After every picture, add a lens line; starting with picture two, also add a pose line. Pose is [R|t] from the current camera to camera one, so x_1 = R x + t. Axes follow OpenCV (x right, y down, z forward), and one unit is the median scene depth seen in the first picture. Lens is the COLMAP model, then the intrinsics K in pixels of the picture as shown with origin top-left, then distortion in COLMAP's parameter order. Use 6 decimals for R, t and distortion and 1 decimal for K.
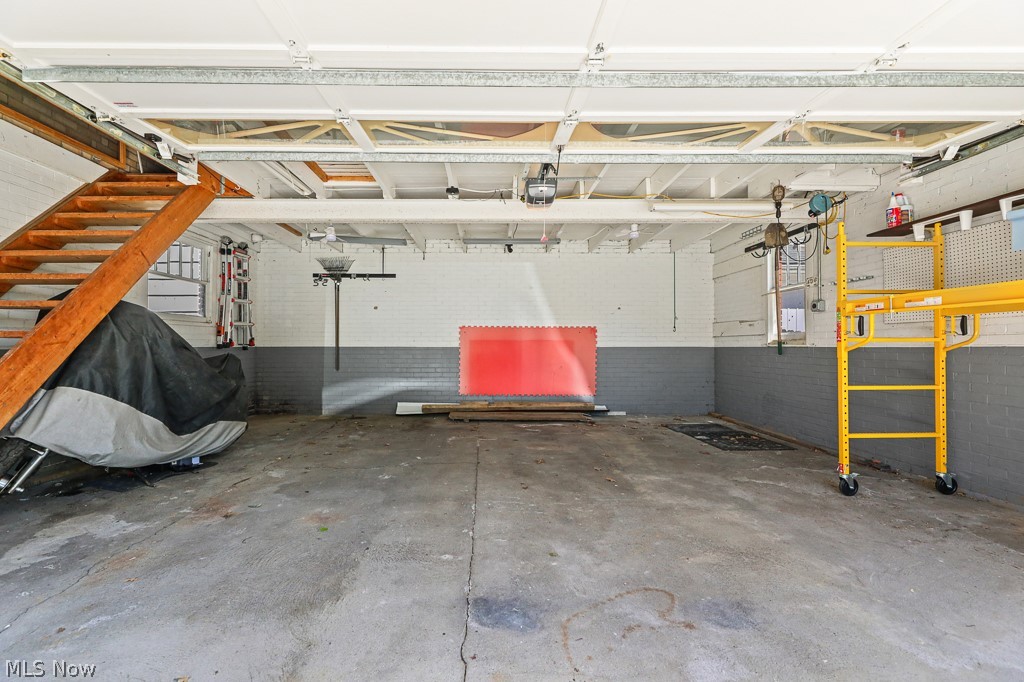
lens RADIAL K [[424.8, 0, 533.0], [0, 424.8, 344.7], [0, 0, 1]] dist [-0.001282, -0.000193]
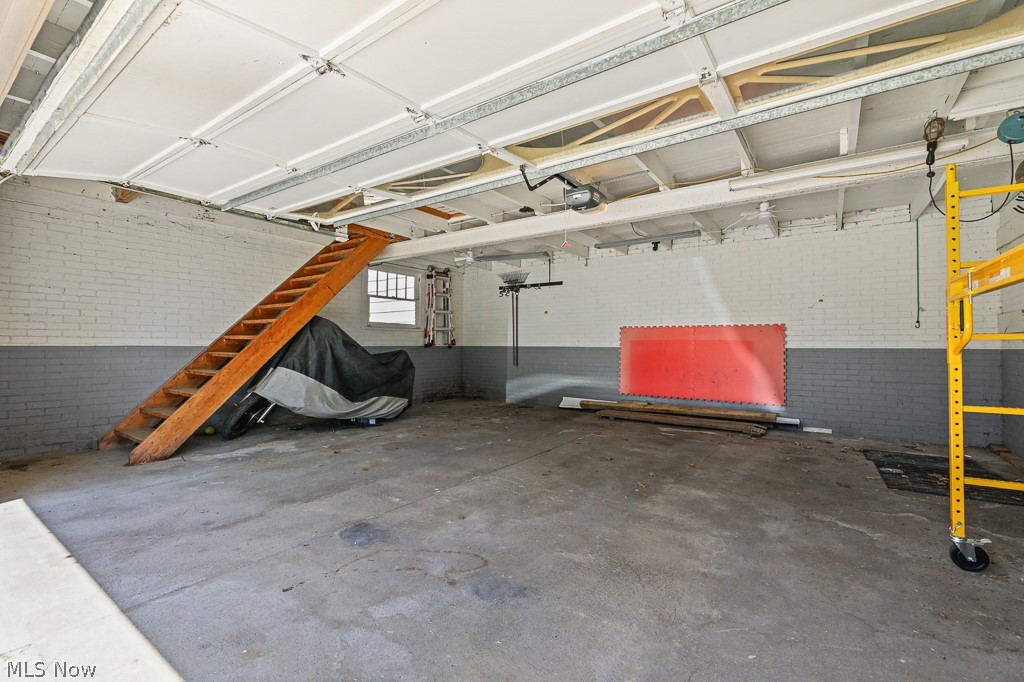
lens RADIAL K [[424.8, 0, 533.0], [0, 424.8, 344.7], [0, 0, 1]] dist [-0.001282, -0.000193]
pose [[0.833987, 0.001856, -0.551781, 0.470960], [-0.003032, 0.999995, -0.001220, 0.002754], [0.551776, 0.002690, 0.833988, 0.057023]]
